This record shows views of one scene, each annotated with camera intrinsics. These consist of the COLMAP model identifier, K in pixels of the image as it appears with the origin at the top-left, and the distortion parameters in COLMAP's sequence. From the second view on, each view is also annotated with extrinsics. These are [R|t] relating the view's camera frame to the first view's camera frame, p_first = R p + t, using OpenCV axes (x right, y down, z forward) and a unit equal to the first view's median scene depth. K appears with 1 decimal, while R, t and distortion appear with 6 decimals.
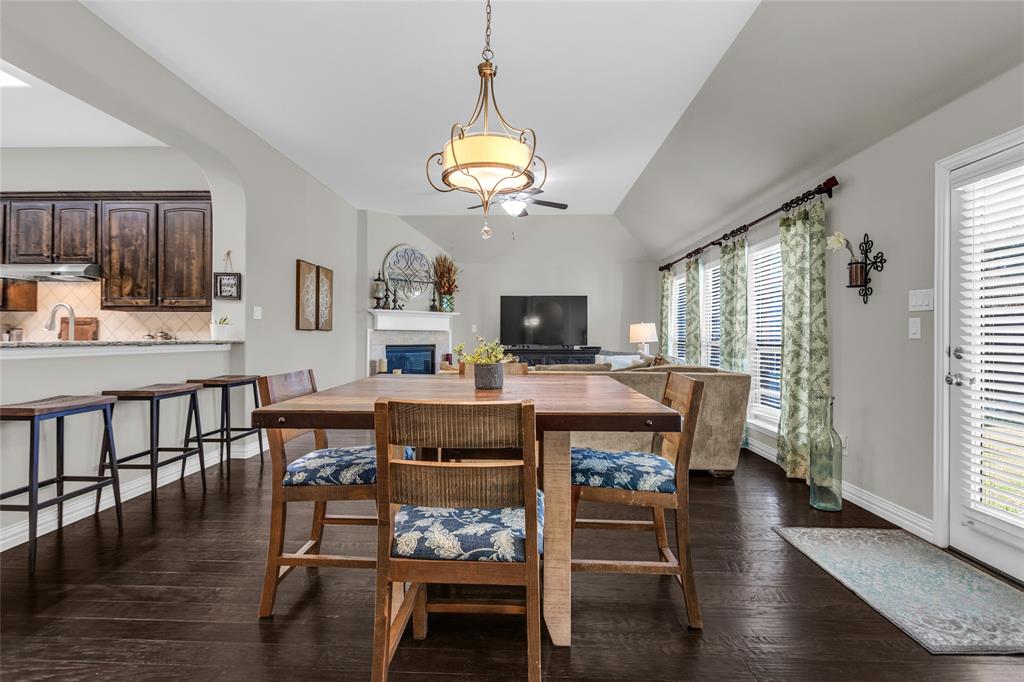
lens RADIAL K [[483.3, 0, 506.9], [0, 483.3, 334.2], [0, 0, 1]] dist [-0.005147, 0.001215]
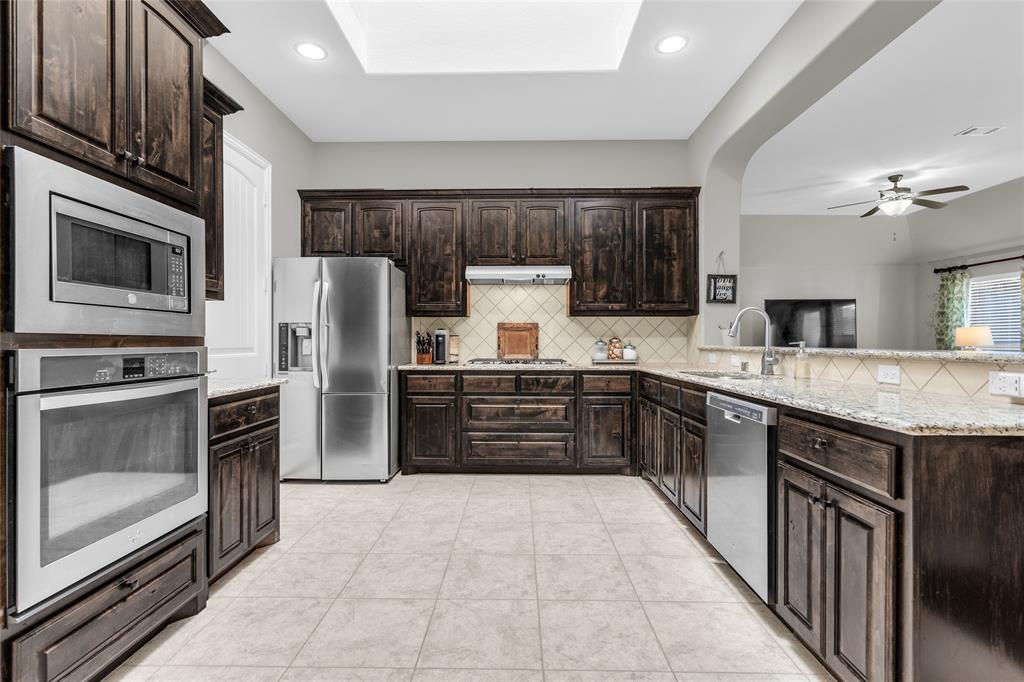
lens RADIAL K [[483.3, 0, 505.6], [0, 483.3, 340.2], [0, 0, 1]] dist [-0.005147, 0.001215]
pose [[0.999957, -0.004678, 0.007956, -0.987193], [0.004645, 0.999980, 0.004260, -0.005625], [-0.007976, -0.004222, 0.999959, 0.061212]]
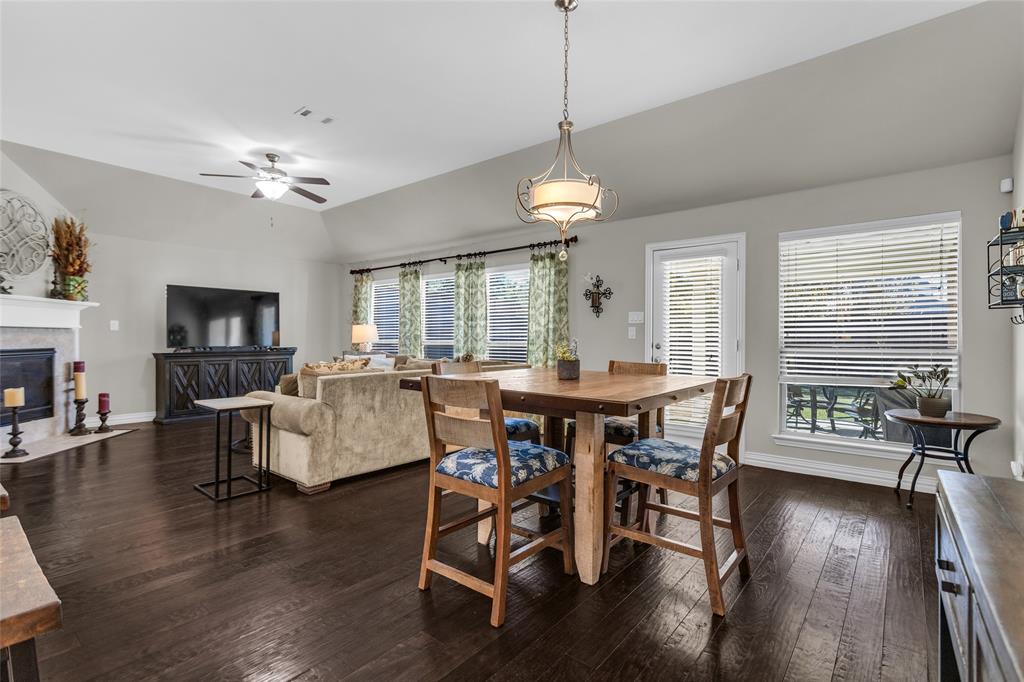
lens RADIAL K [[483.3, 0, 508.9], [0, 483.3, 335.8], [0, 0, 1]] dist [-0.005147, 0.001215]
pose [[0.605617, 0.001418, 0.795755, -0.544700], [-0.005326, 0.999983, 0.002272, -0.001935], [-0.795738, -0.005614, 0.605615, 0.168491]]
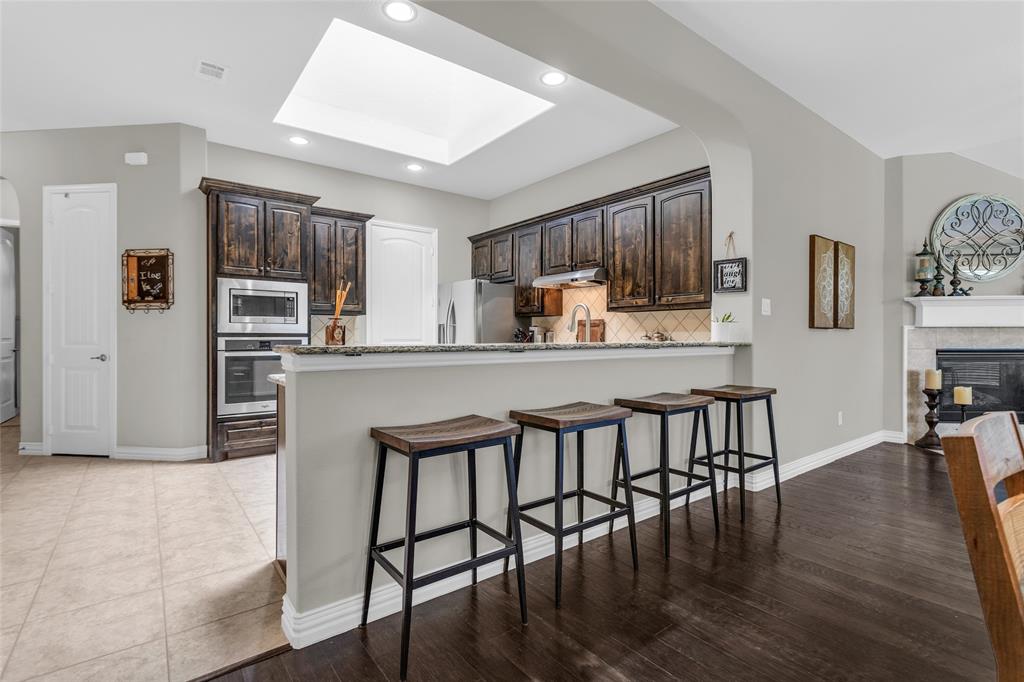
lens RADIAL K [[483.3, 0, 505.9], [0, 483.3, 336.3], [0, 0, 1]] dist [-0.005147, 0.001215]
pose [[0.627832, -0.004181, -0.778338, -0.177145], [0.006542, 0.999979, -0.000094, 0.000809], [0.778321, -0.005033, 0.627846, 0.185199]]
